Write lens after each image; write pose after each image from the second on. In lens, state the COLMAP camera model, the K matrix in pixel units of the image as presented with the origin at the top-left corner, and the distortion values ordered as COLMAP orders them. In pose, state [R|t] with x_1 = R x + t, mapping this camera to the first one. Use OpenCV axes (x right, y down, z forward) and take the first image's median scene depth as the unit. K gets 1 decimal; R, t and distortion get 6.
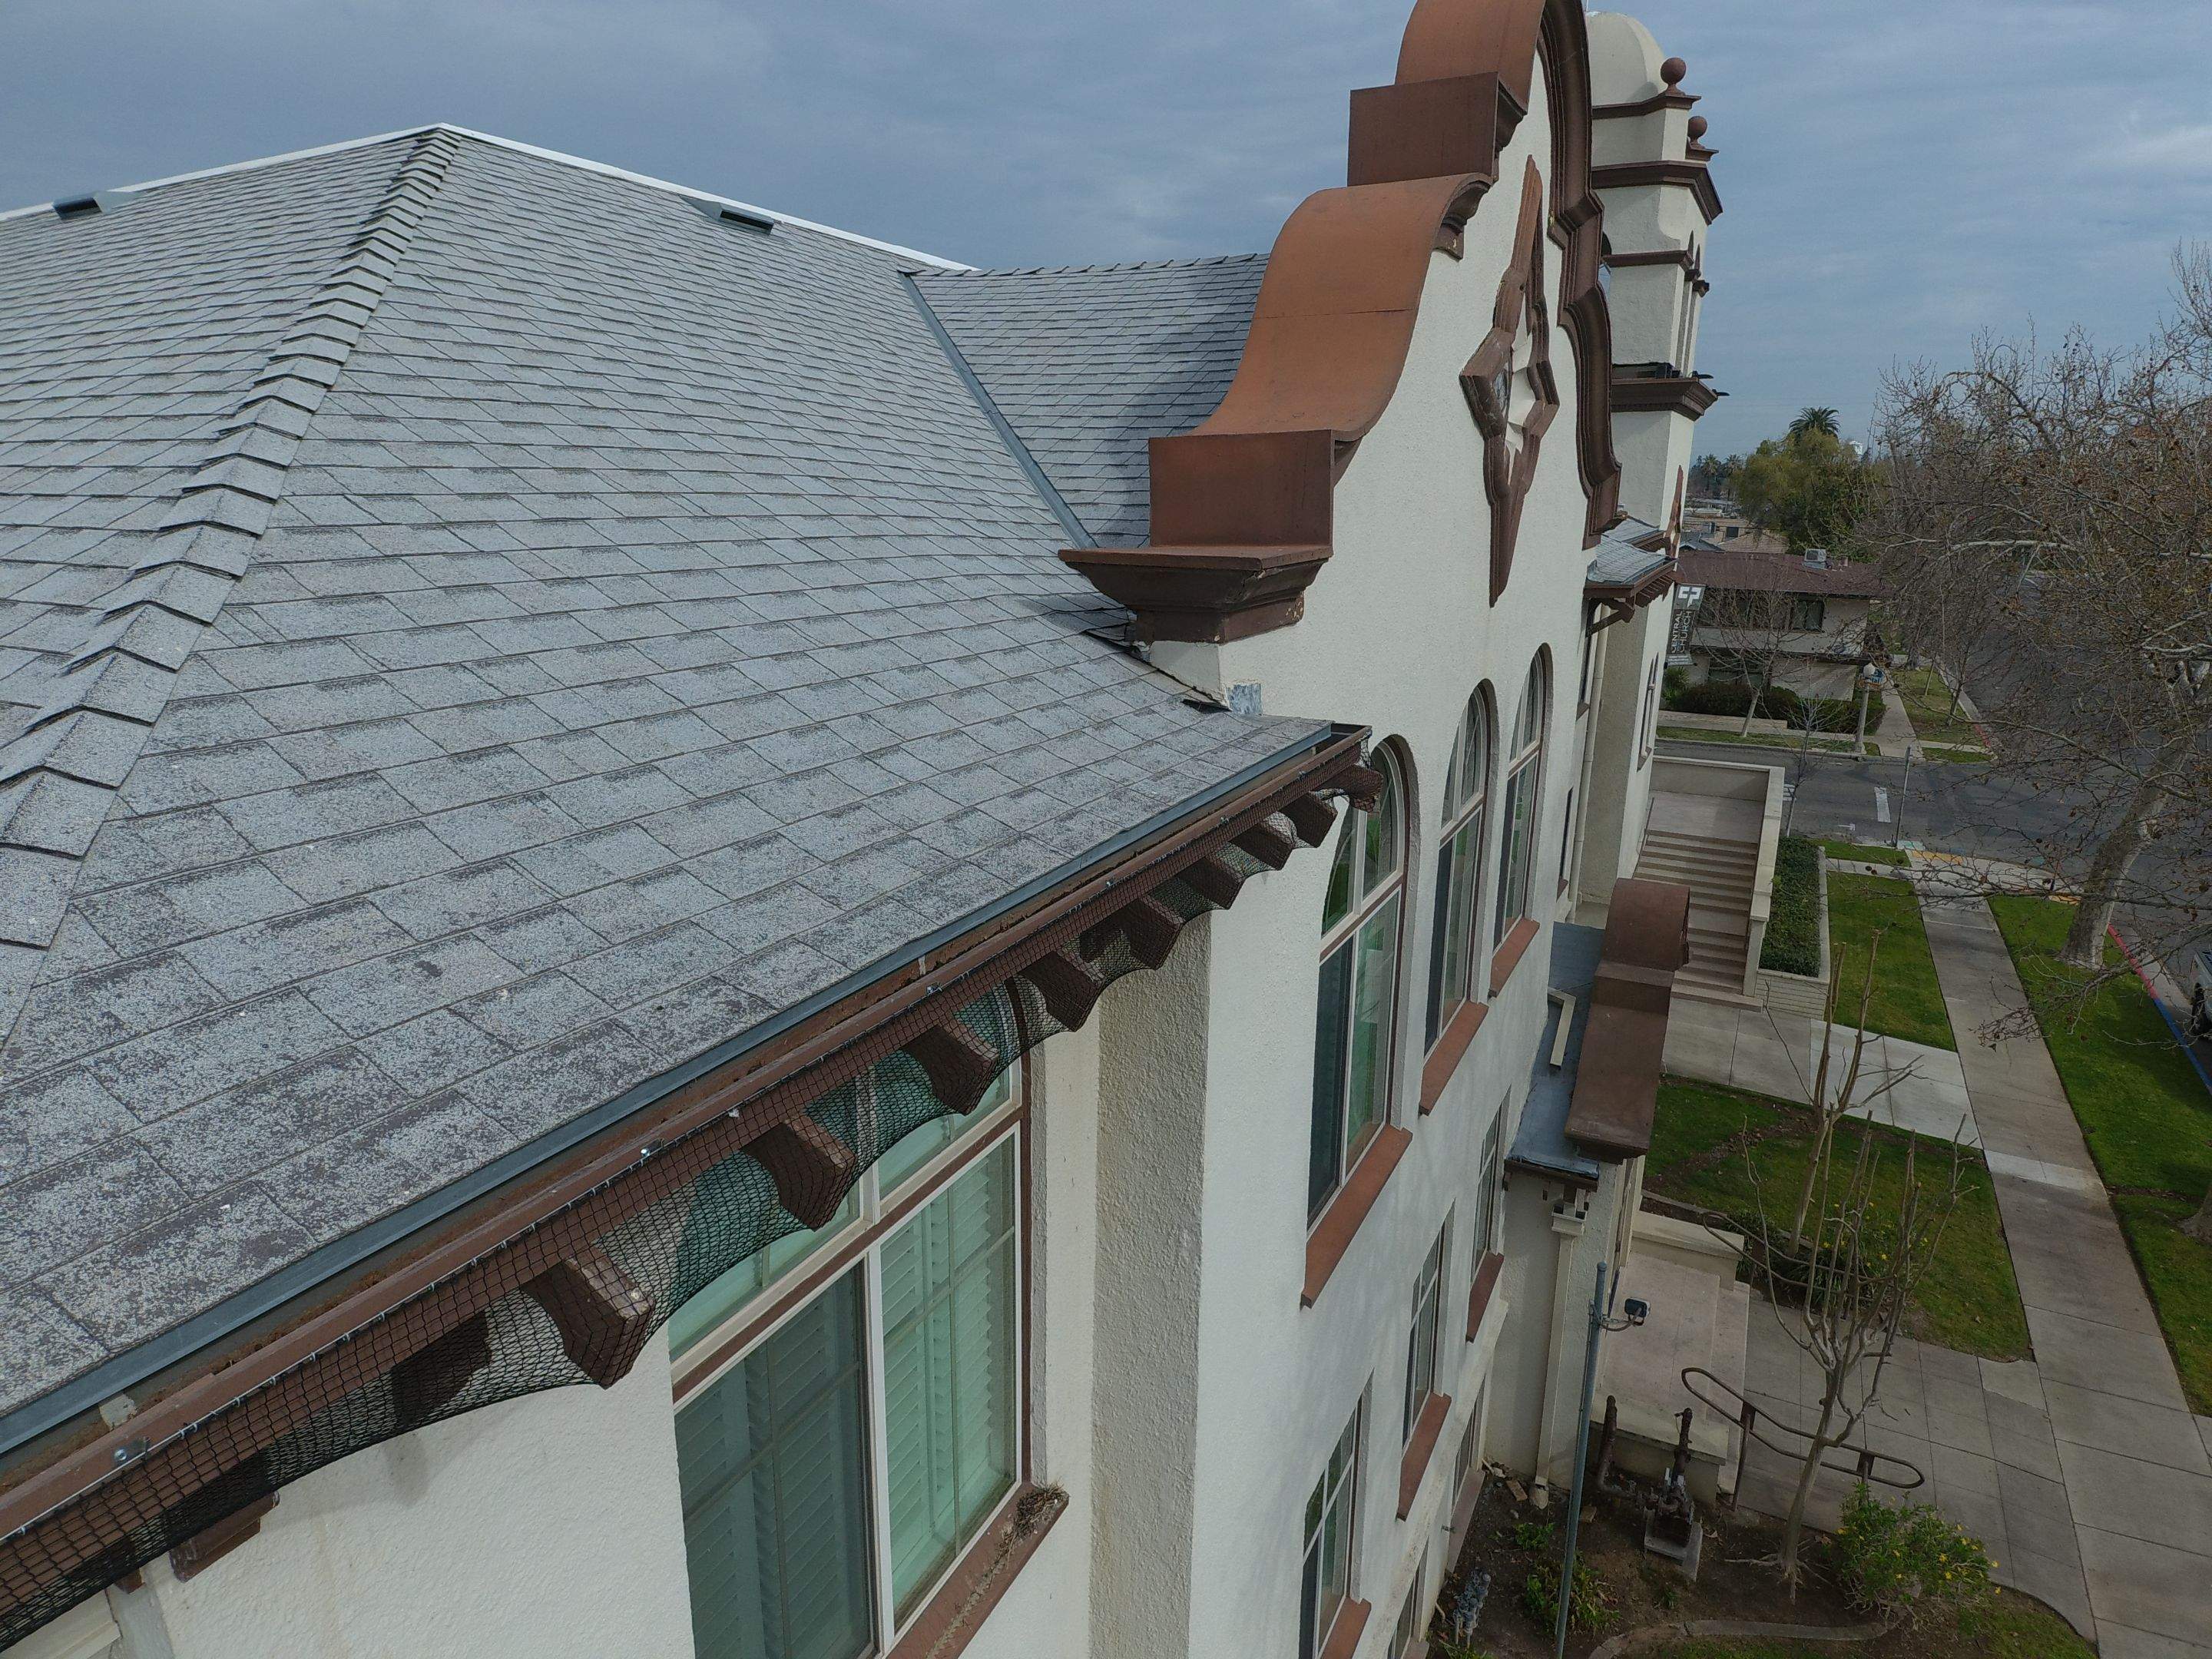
lens RADIAL K [[1308.5, 0, 1127.7], [0, 1308.5, 829.9], [0, 0, 1]] dist [0.031436, -0.067903]
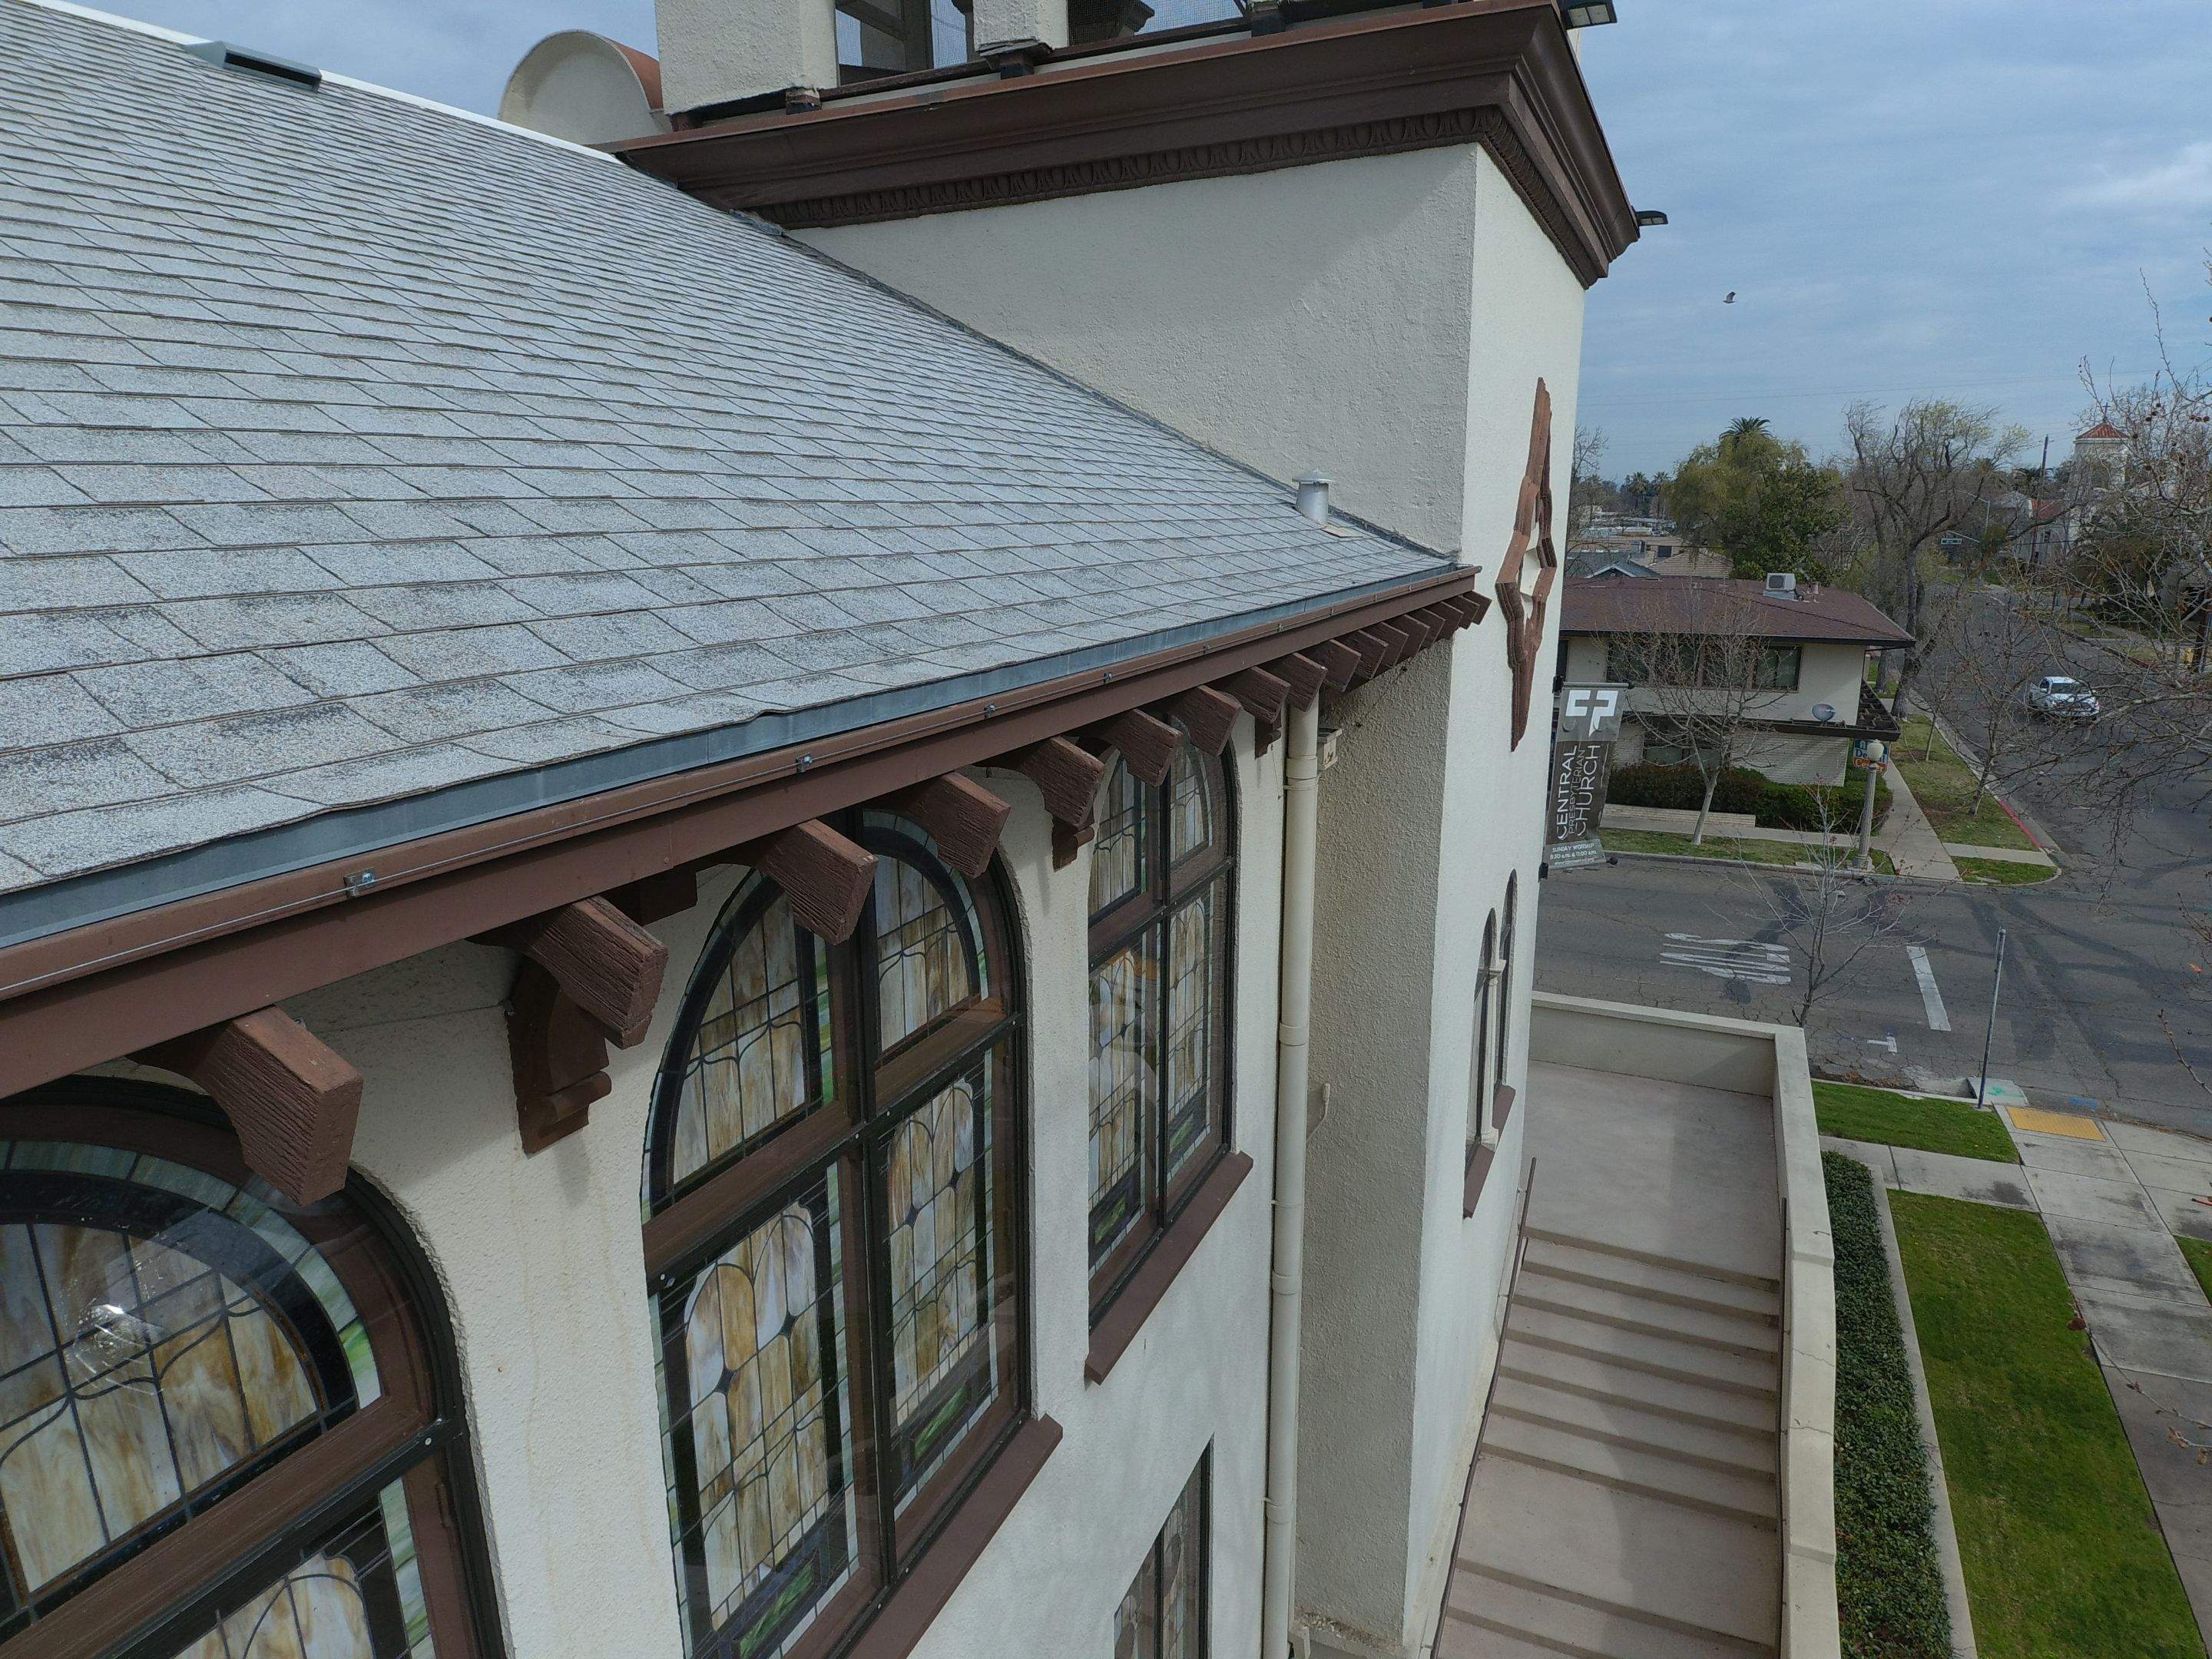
lens RADIAL K [[1308.5, 0, 1127.7], [0, 1308.5, 829.9], [0, 0, 1]] dist [0.031436, -0.067903]
pose [[0.998834, -0.029785, 0.037982, 0.273029], [0.030638, 0.999287, -0.022069, -0.141137], [-0.037298, 0.023207, 0.999035, 0.610083]]
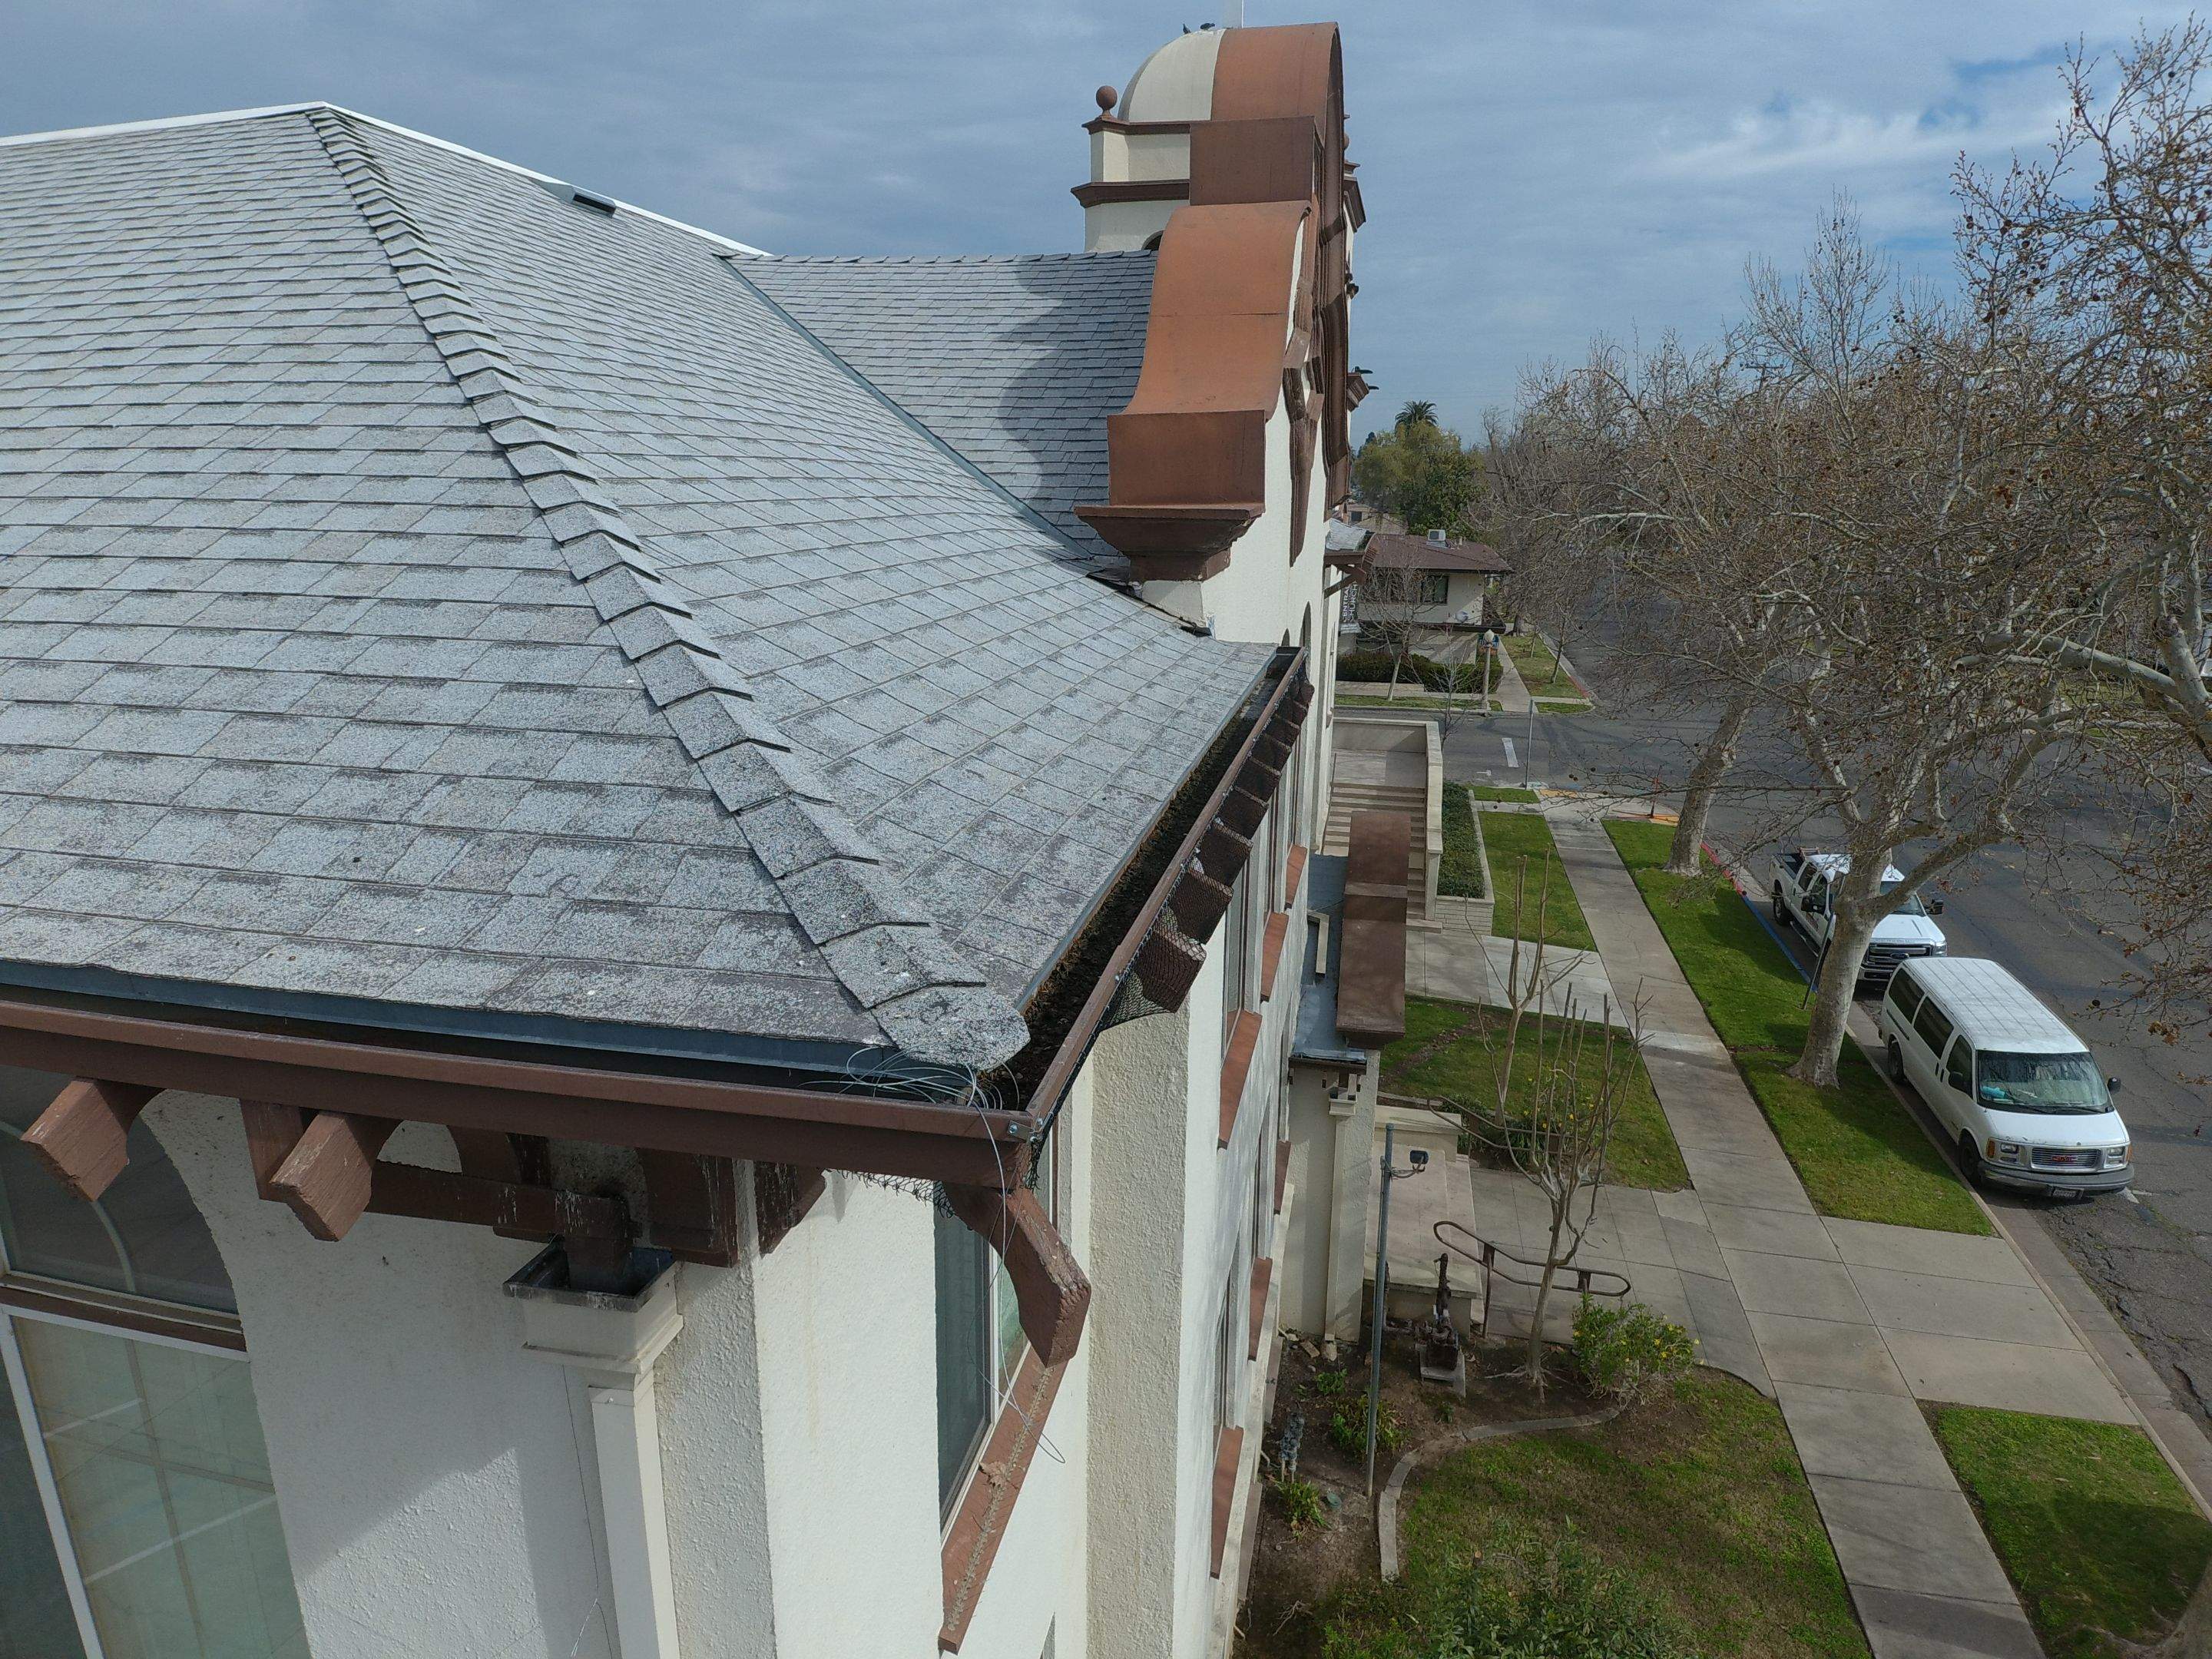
lens RADIAL K [[1308.5, 0, 1127.7], [0, 1308.5, 829.9], [0, 0, 1]] dist [0.031436, -0.067903]
pose [[0.966088, -0.065094, 0.249872, -0.053930], [0.062788, 0.997879, 0.017197, 0.011220], [-0.250462, -0.000925, 0.968126, -0.030937]]
